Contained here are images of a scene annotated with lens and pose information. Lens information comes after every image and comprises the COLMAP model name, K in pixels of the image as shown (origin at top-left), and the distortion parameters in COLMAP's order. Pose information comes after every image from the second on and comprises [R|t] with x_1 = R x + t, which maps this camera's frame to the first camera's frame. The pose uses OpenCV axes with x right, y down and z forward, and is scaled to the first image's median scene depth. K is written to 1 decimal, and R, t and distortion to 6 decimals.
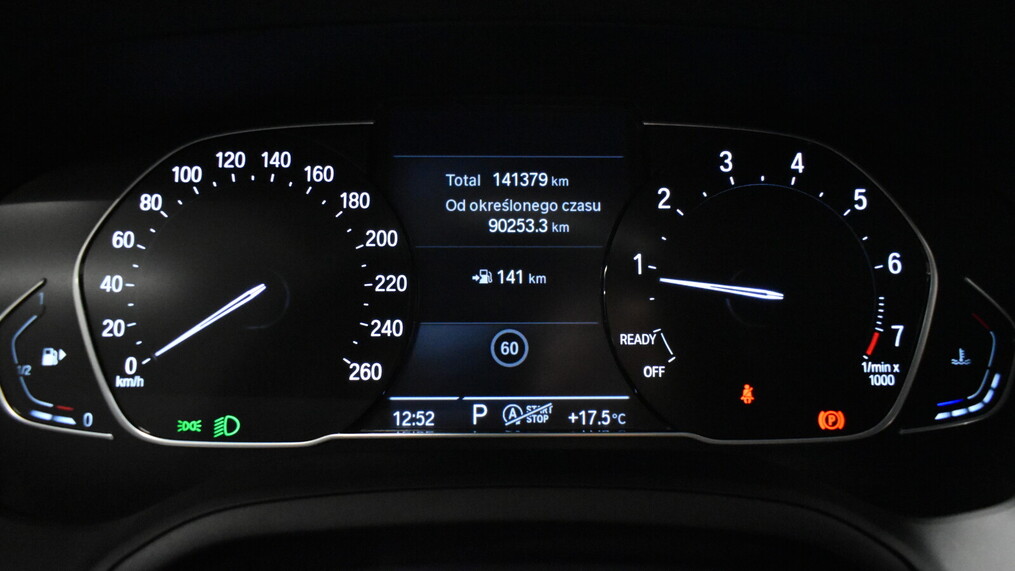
lens RADIAL K [[870.0, 0, 505.1], [0, 870.0, 285.2], [0, 0, 1]] dist [-0.015132, -0.005643]
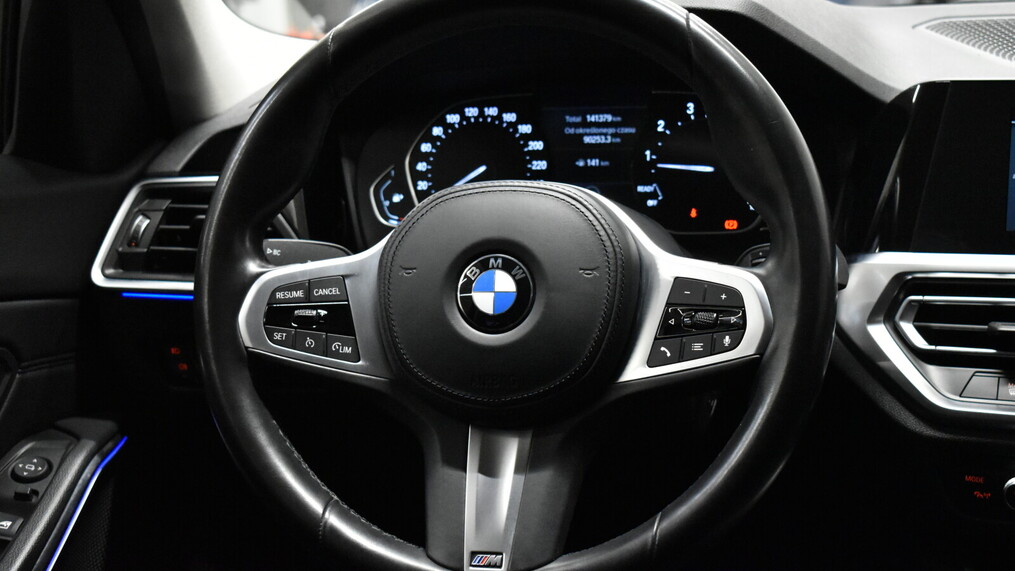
lens RADIAL K [[1885.2, 0, 507.8], [0, 1885.2, 285.4], [0, 0, 1]] dist [0.034441, 0.000000]
pose [[0.967673, 0.005634, -0.252145, 1.020037], [-0.007850, 0.999939, -0.007785, 0.345904], [0.252086, 0.009513, 0.967658, -3.735538]]
